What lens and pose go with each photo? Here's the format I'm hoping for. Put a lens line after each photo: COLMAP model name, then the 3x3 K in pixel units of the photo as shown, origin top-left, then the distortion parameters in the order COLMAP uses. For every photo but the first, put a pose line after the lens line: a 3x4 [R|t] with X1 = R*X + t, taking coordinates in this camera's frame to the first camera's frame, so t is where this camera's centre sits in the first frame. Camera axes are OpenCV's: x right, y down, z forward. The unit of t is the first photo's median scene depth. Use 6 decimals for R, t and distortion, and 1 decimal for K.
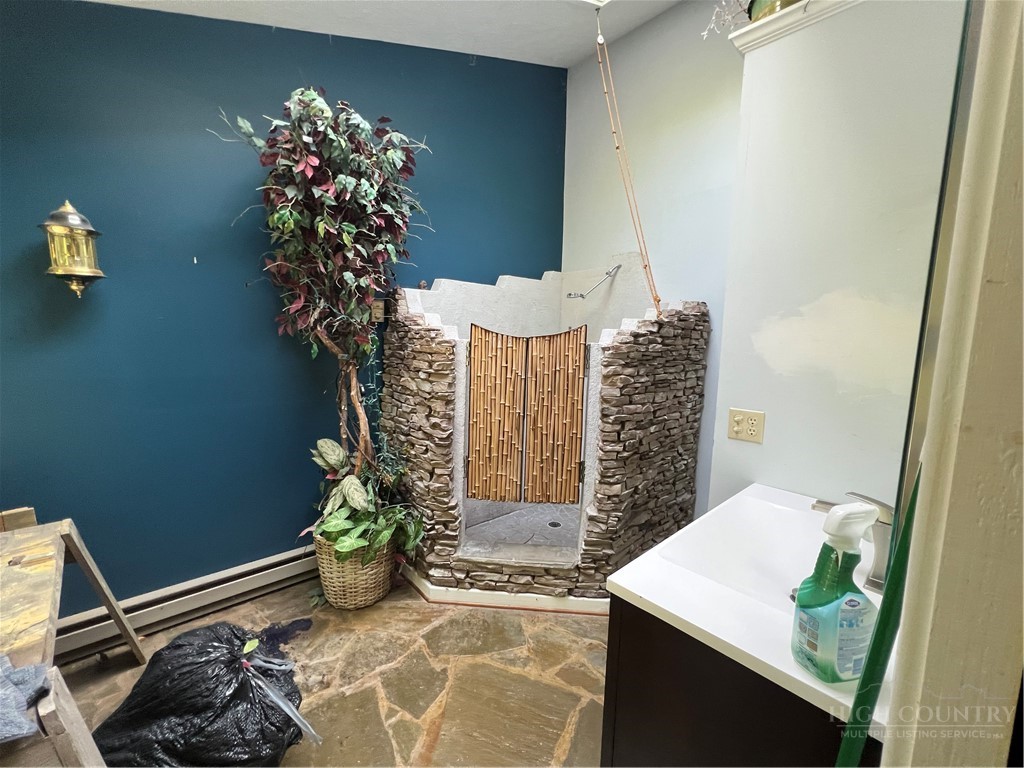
lens RADIAL K [[411.8, 0, 512.1], [0, 411.8, 381.1], [0, 0, 1]] dist [-0.000438, -0.000062]
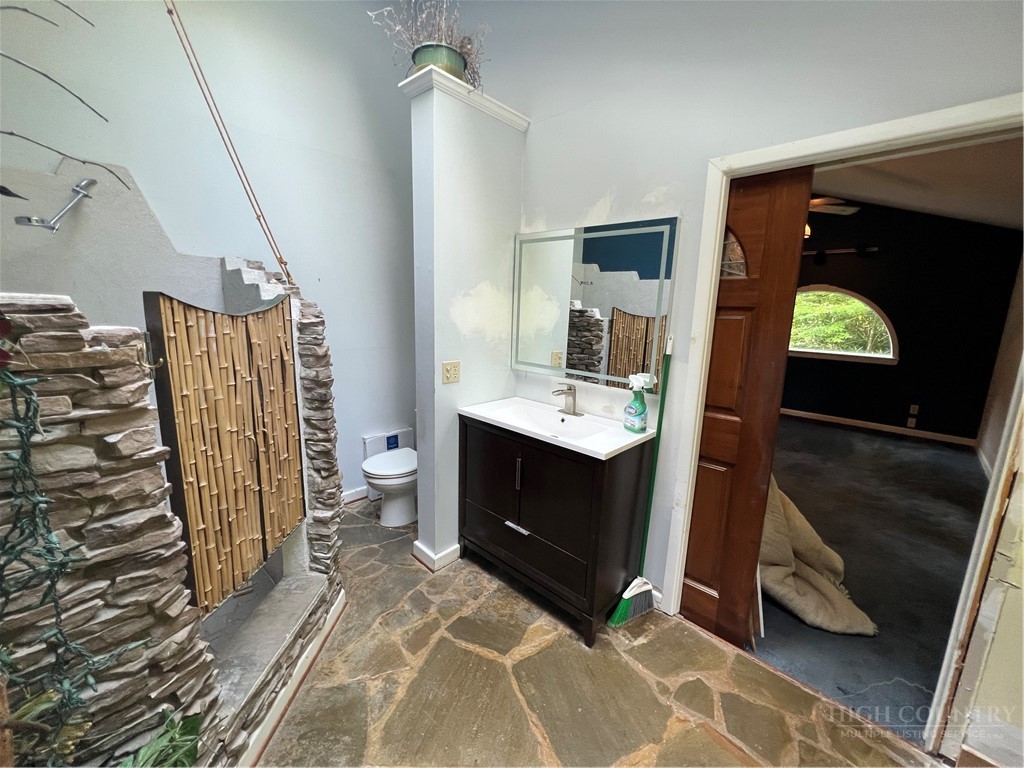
lens RADIAL K [[411.8, 0, 513.5], [0, 411.8, 383.8], [0, 0, 1]] dist [-0.000438, -0.000062]
pose [[-0.069181, -0.217457, 0.973615, -0.695951], [0.075582, 0.972006, 0.222468, -0.125937], [-0.994737, 0.088979, -0.050809, 0.699928]]
